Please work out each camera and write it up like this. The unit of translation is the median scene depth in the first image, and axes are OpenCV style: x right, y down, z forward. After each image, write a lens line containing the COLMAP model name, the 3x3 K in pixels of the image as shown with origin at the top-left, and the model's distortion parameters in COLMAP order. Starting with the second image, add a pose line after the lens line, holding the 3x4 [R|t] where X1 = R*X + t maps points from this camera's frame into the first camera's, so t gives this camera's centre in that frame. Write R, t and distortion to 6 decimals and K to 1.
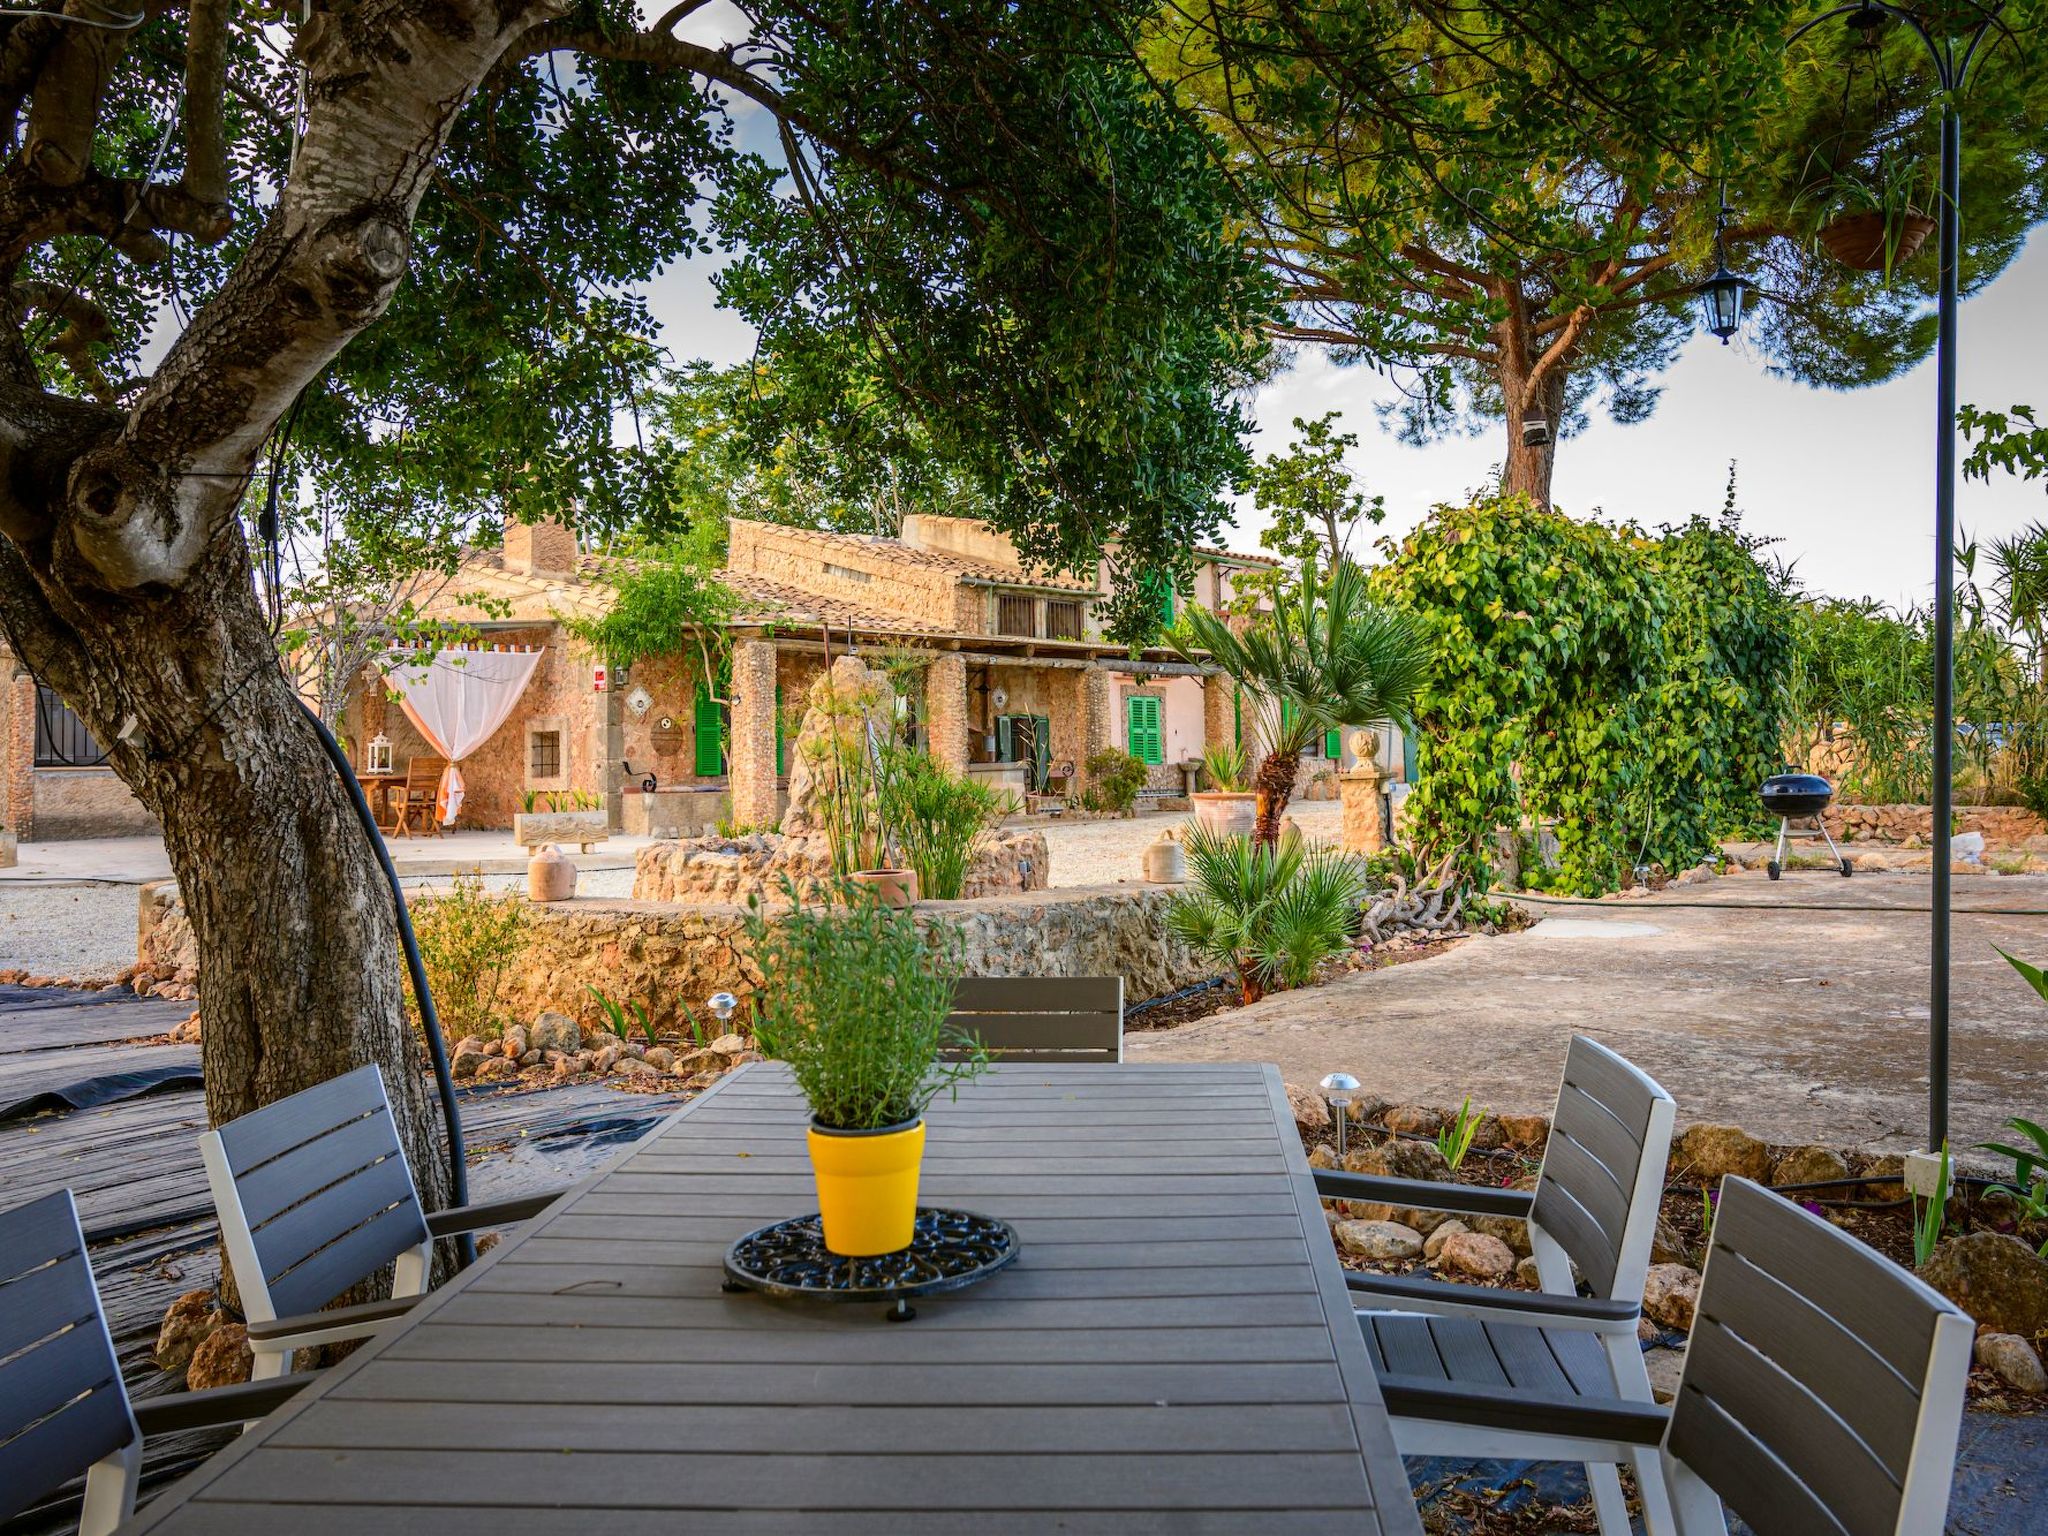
lens RADIAL K [[1694.0, 0, 1099.6], [0, 1694.0, 690.3], [0, 0, 1]] dist [-0.012782, 0.011314]
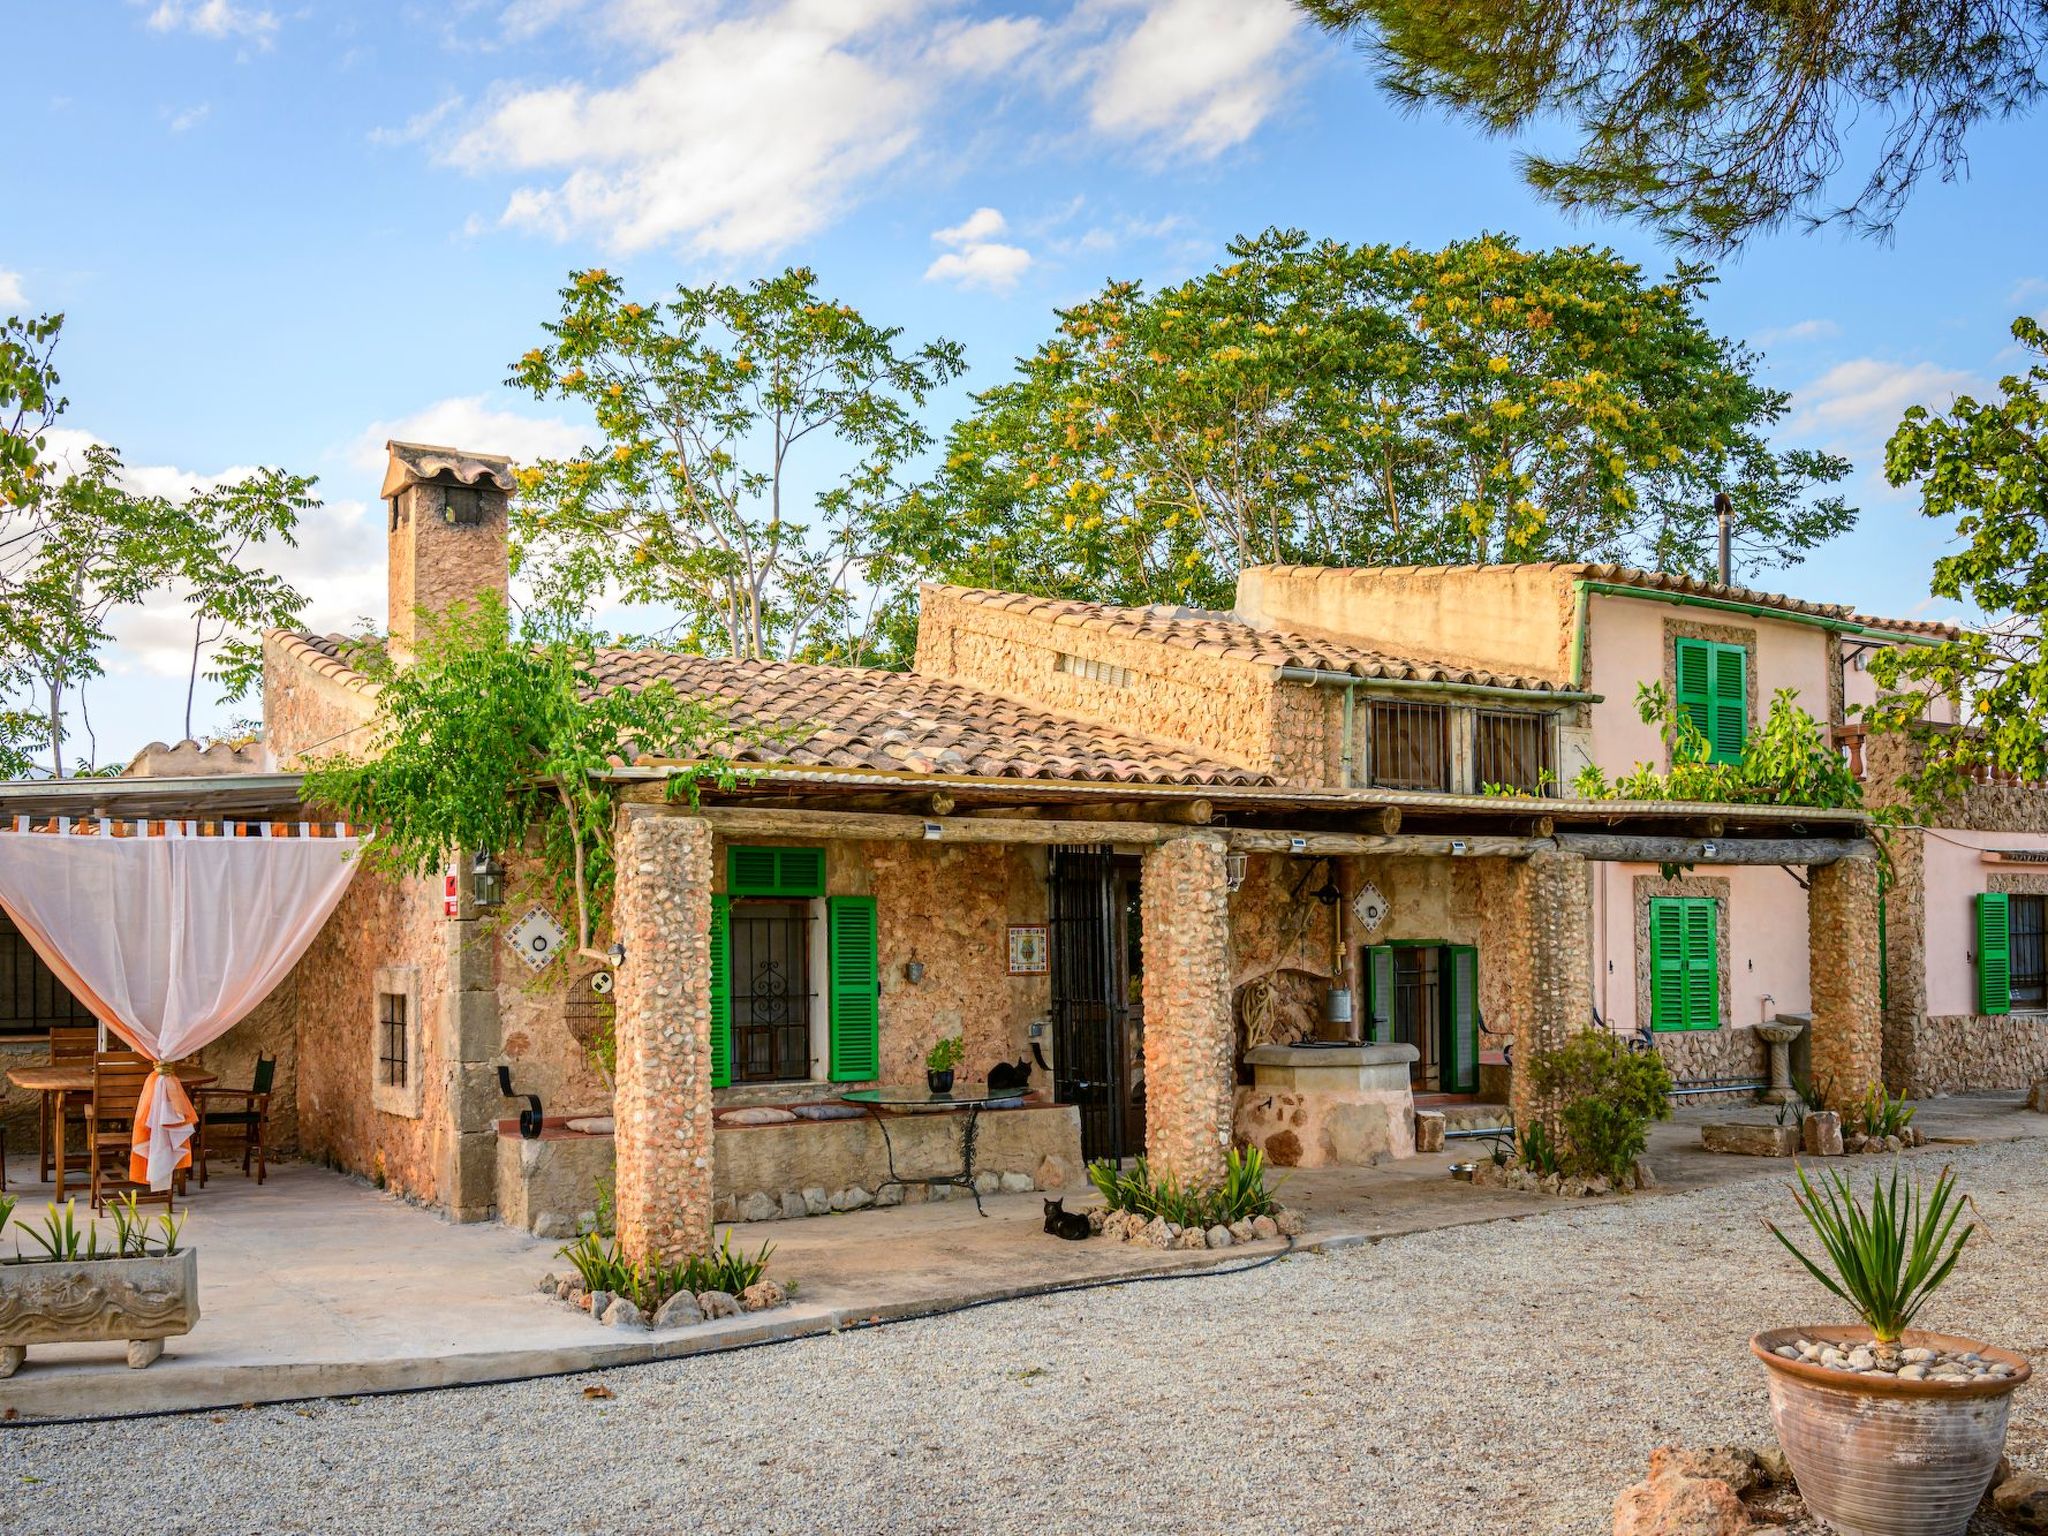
lens RADIAL K [[2061.1, 0, 1007.5], [0, 2061.1, 931.0], [0, 0, 1]] dist [-0.005299, 0.000000]
pose [[0.952554, 0.007276, -0.304283, 0.050568], [0.005908, 0.999084, 0.042386, -0.032568], [0.304313, -0.042173, 0.951638, 0.823607]]
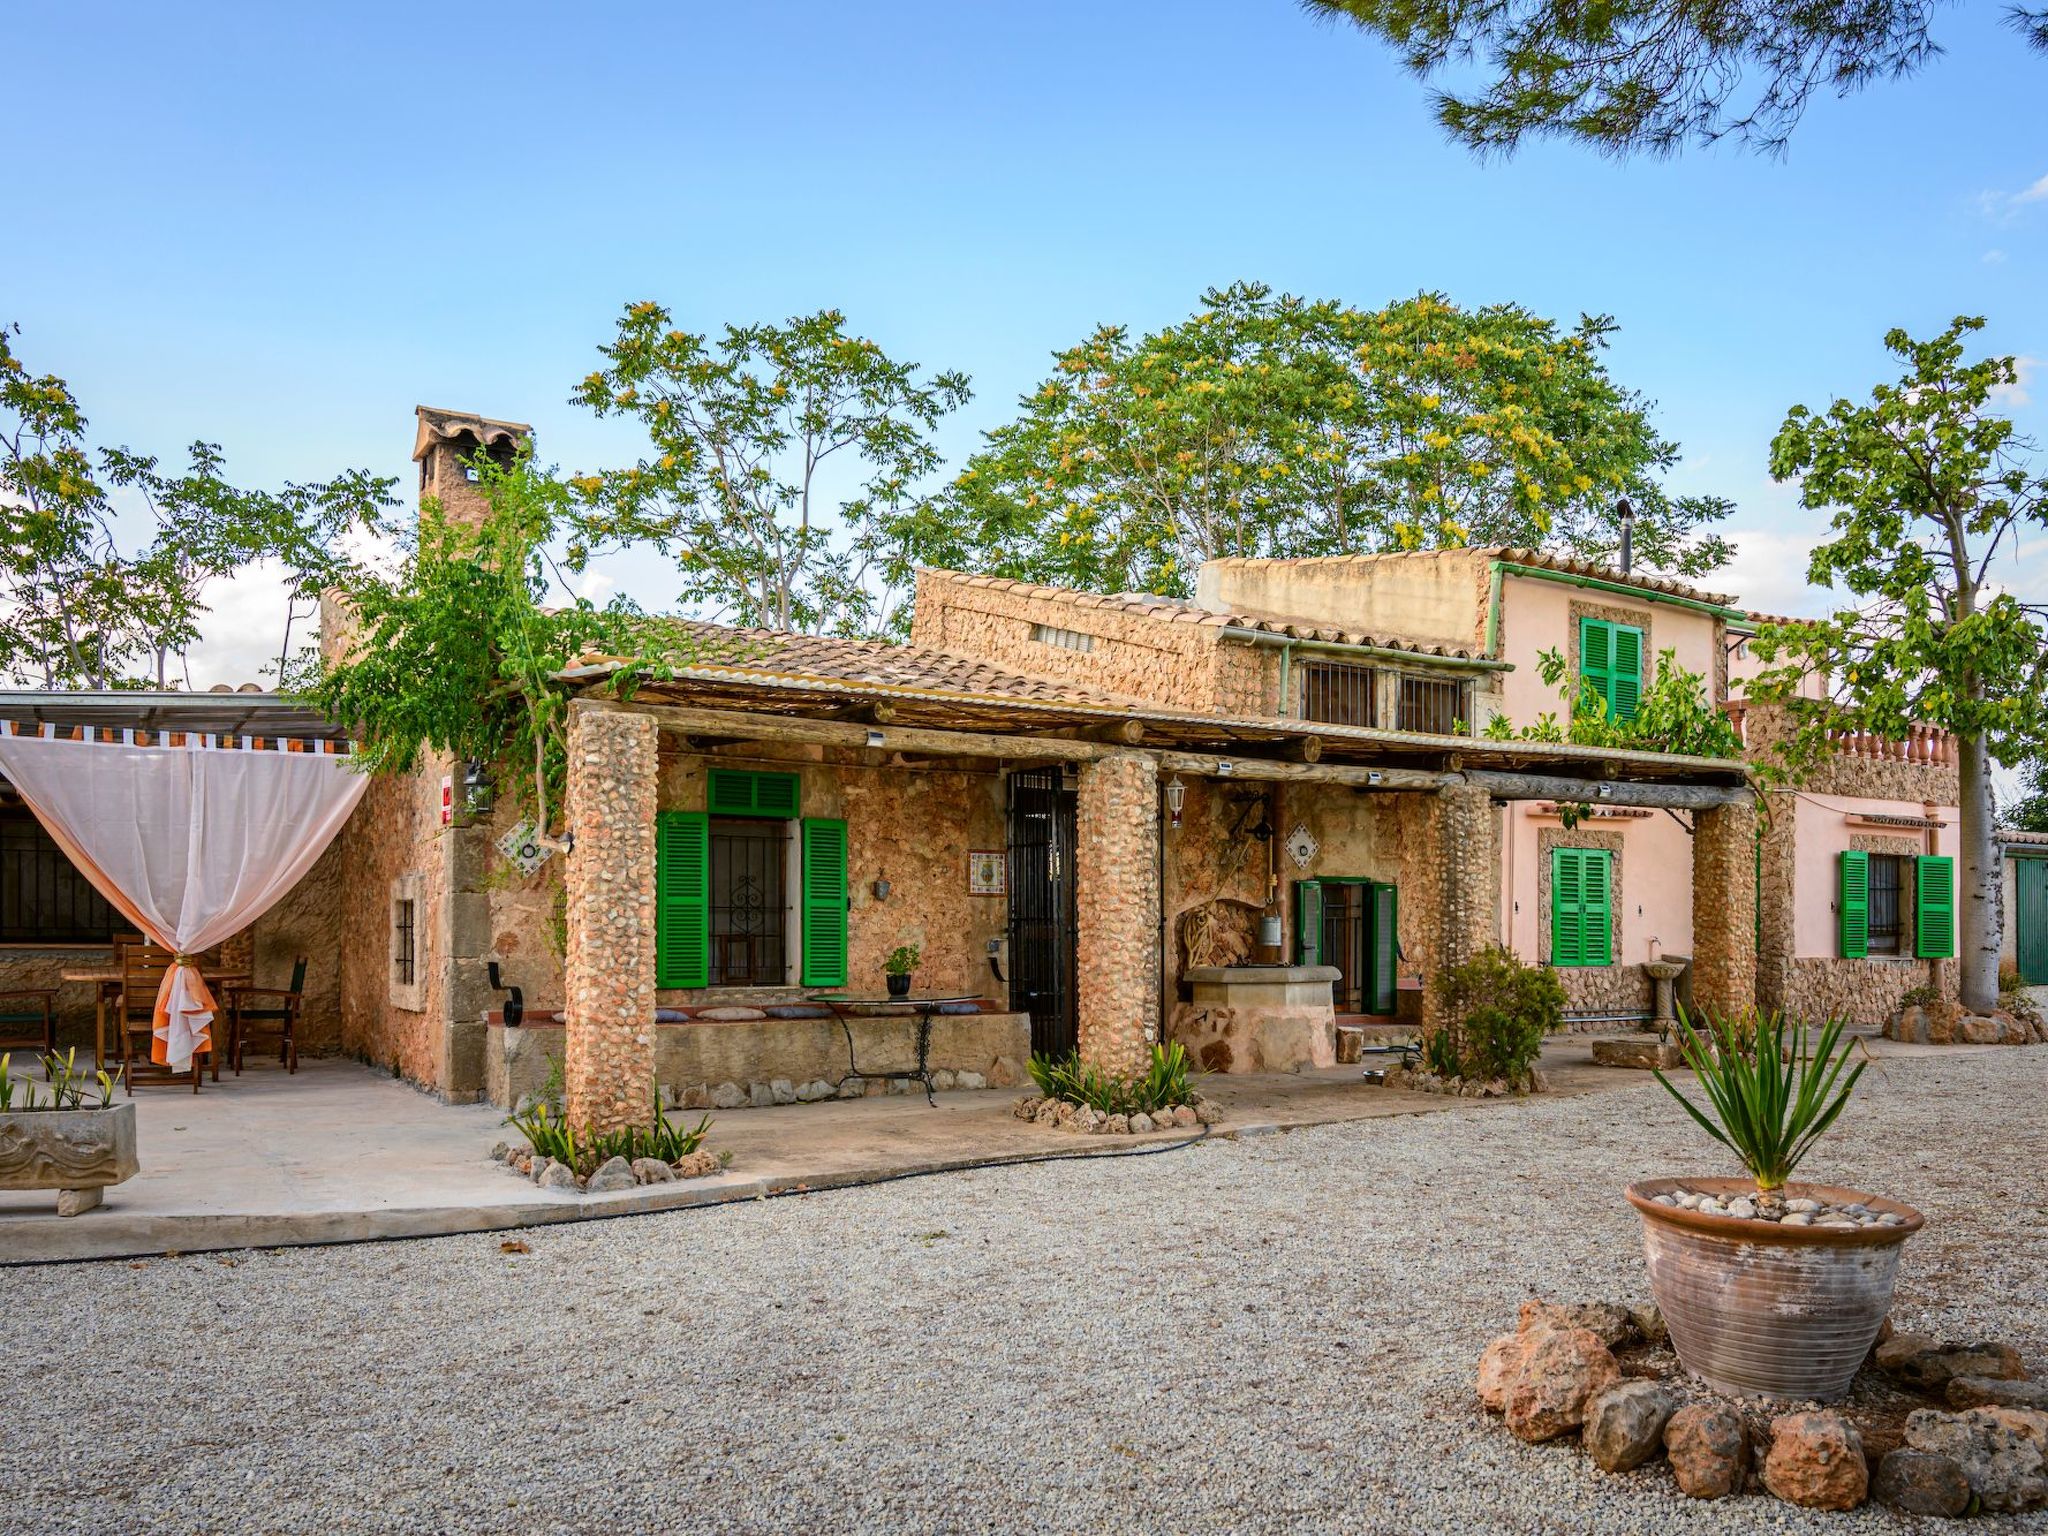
lens RADIAL K [[1694.0, 0, 1026.7], [0, 1694.0, 951.6], [0, 0, 1]] dist [-0.012782, 0.011314]
pose [[0.951412, 0.026913, -0.306741, 0.057125], [-0.007328, 0.997870, 0.064821, 0.006652], [0.307832, -0.059424, 0.949583, 0.930062]]
